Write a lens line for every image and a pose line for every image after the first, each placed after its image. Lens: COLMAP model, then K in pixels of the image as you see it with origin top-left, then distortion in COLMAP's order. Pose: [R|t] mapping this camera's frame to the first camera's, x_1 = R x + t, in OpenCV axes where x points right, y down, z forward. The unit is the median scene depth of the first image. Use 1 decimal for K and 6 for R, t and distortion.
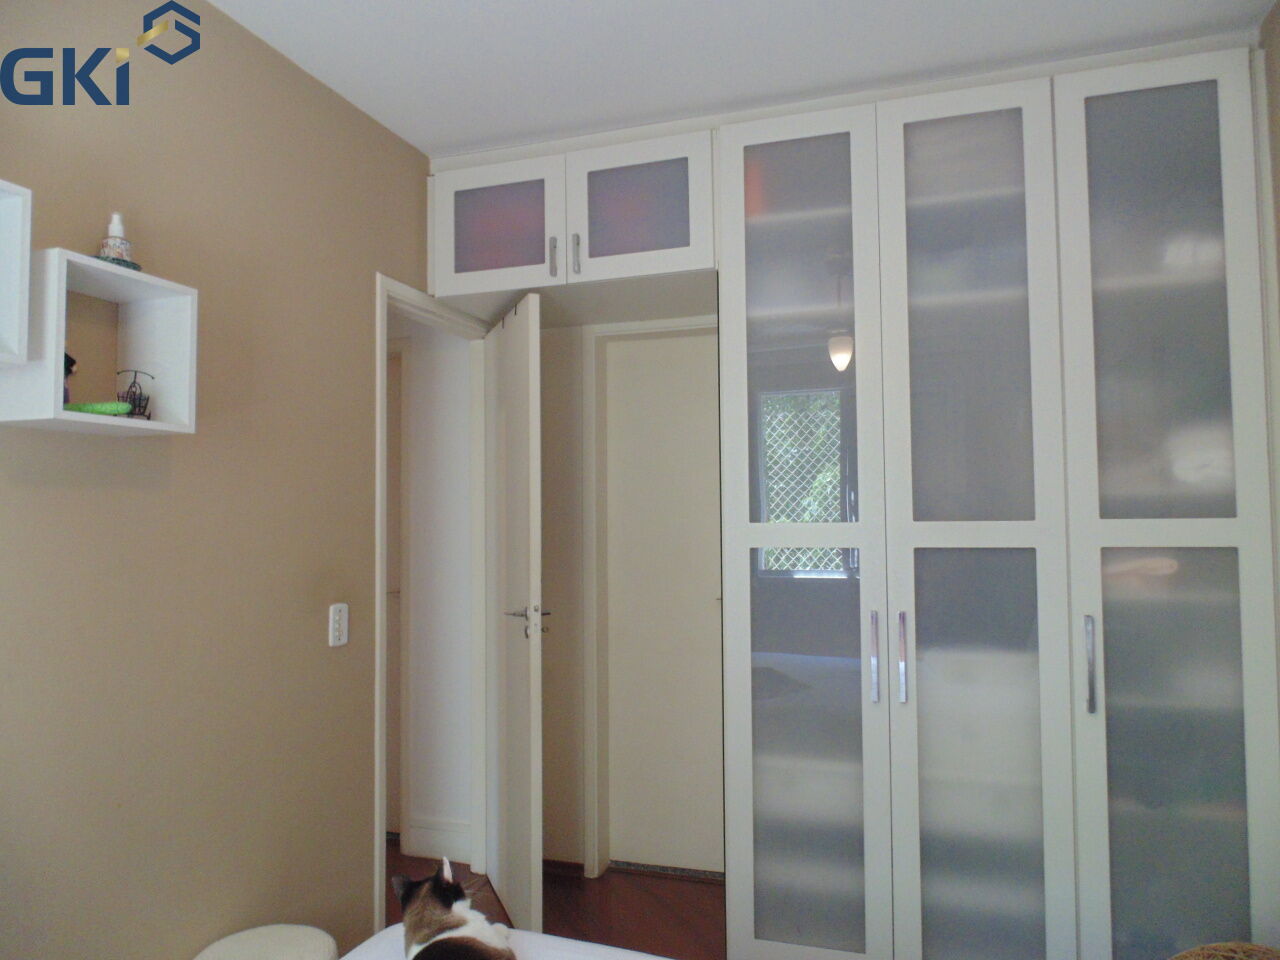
lens RADIAL K [[866.8, 0, 642.3], [0, 866.8, 479.4], [0, 0, 1]] dist [-0.027057, 0.002400]
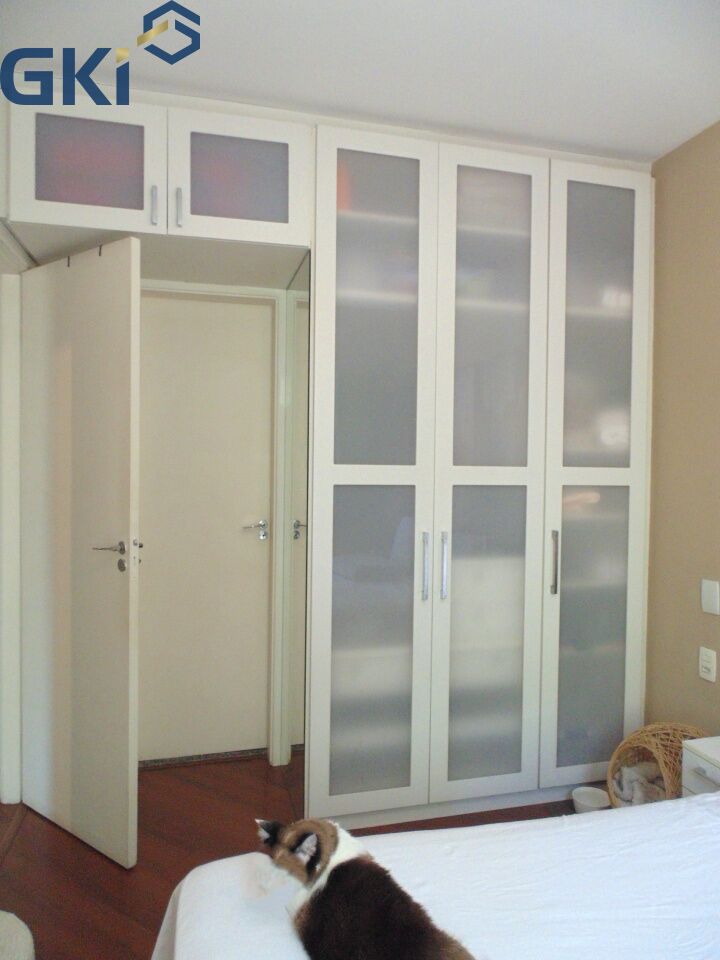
lens RADIAL K [[650.1, 0, 360.1], [0, 650.1, 480.5], [0, 0, 1]] dist [-0.027057, 0.002400]
pose [[0.837748, 0.007359, 0.546007, -0.368882], [-0.043189, 0.997670, 0.052820, 0.024124], [-0.544346, -0.067832, 0.836114, 0.228028]]
